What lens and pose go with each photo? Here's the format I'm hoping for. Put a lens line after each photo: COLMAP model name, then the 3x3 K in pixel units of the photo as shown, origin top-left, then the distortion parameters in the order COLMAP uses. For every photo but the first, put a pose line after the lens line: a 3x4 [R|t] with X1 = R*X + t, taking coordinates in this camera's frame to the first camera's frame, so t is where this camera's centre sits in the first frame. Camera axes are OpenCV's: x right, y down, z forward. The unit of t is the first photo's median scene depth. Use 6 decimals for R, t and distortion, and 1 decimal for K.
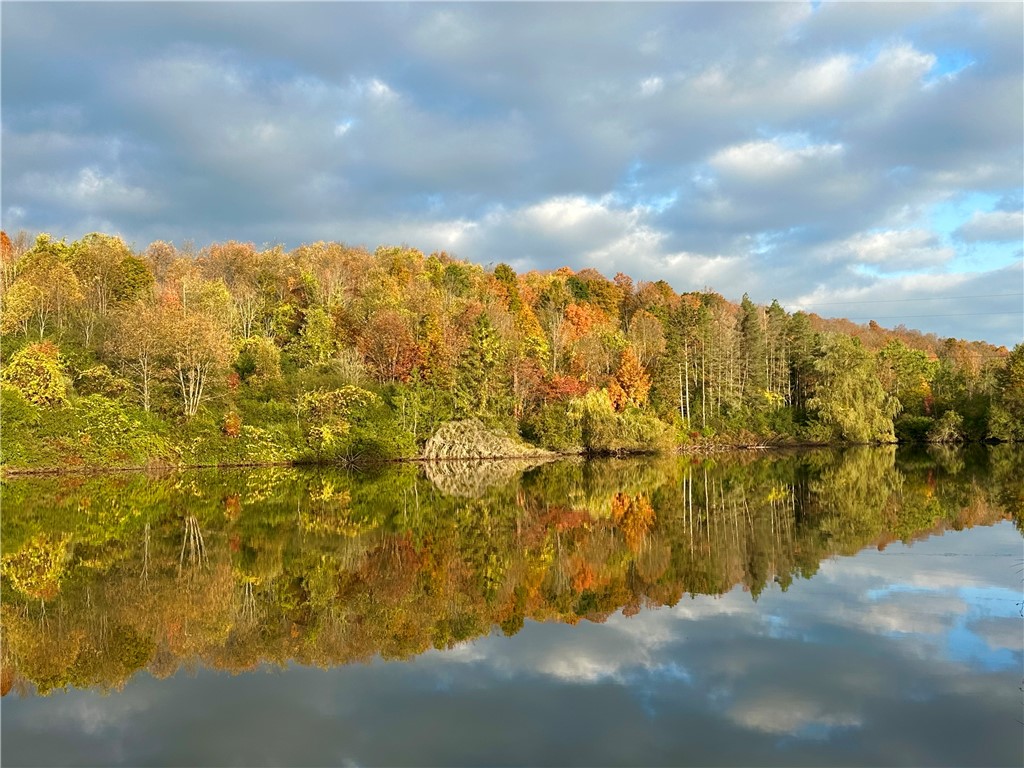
lens RADIAL K [[1119.1, 0, 512.0], [0, 1119.1, 384.0], [0, 0, 1]] dist [0.121870, -0.009982]
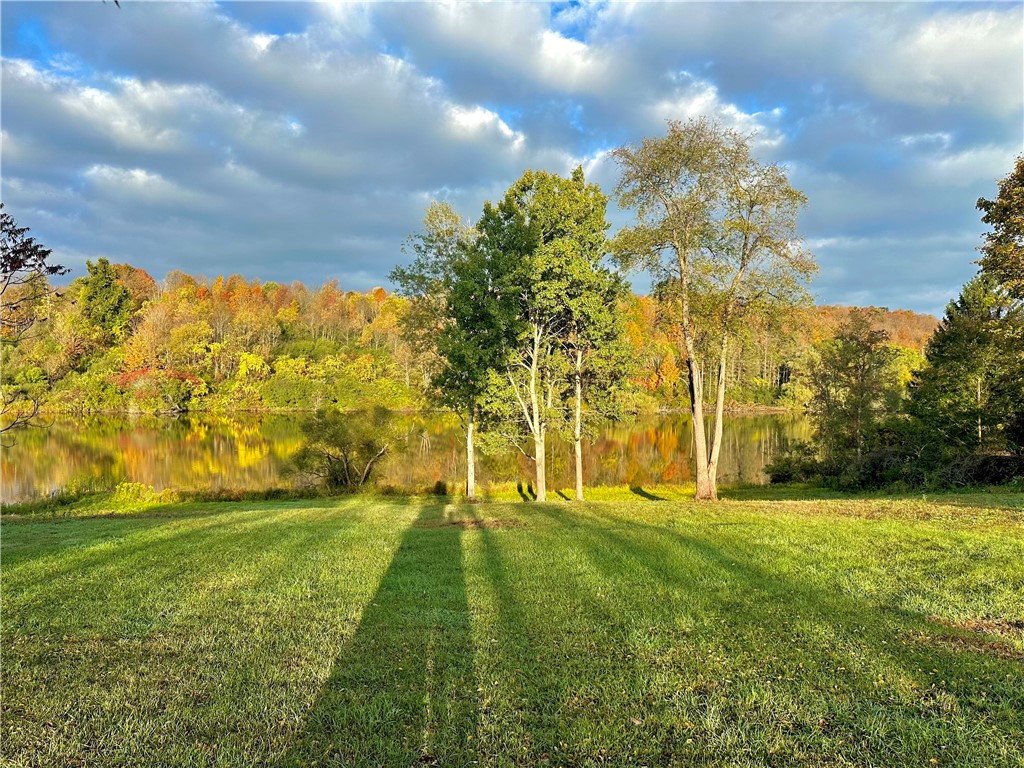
lens RADIAL K [[704.7, 0, 512.0], [0, 704.7, 384.0], [0, 0, 1]] dist [0.134141, -0.192181]
pose [[0.949230, 0.043937, -0.311499, 0.265794], [-0.023764, 0.997384, 0.068266, -0.064973], [0.313683, -0.057398, 0.947791, -0.243303]]
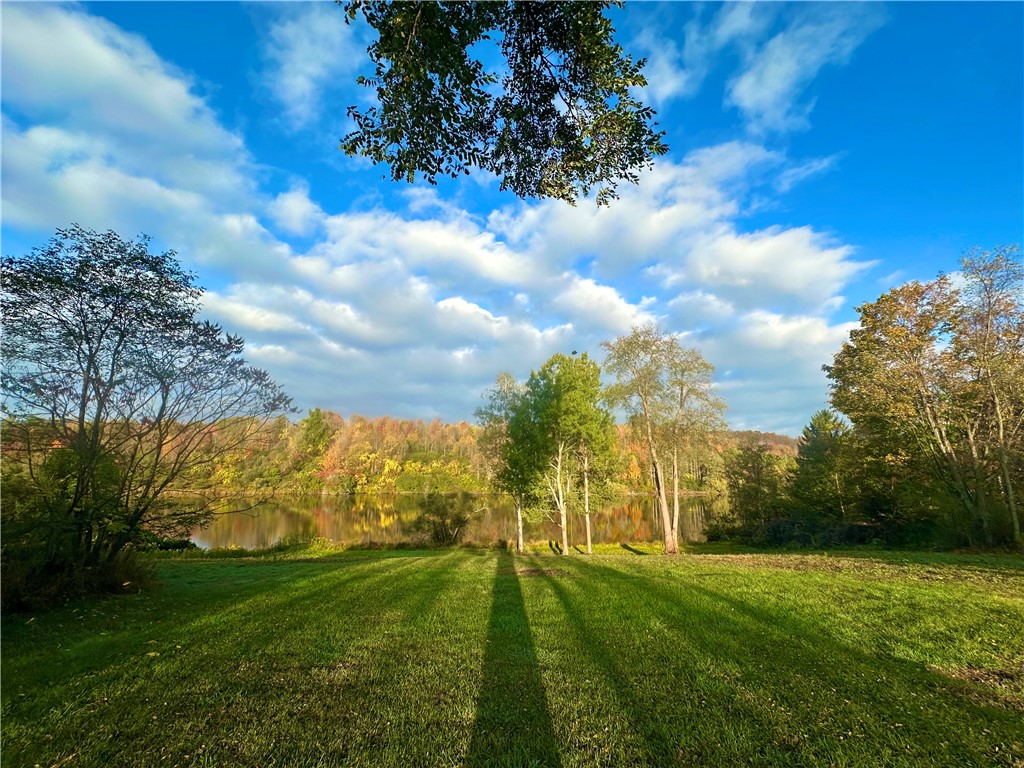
lens RADIAL K [[407.5, 0, 512.0], [0, 407.5, 384.0], [0, 0, 1]] dist [-0.001548, 0.000065]
pose [[0.926840, -0.040891, -0.373224, 0.262379], [-0.018932, 0.987697, -0.155227, -0.064698], [0.374980, 0.150936, 0.914663, -0.240801]]
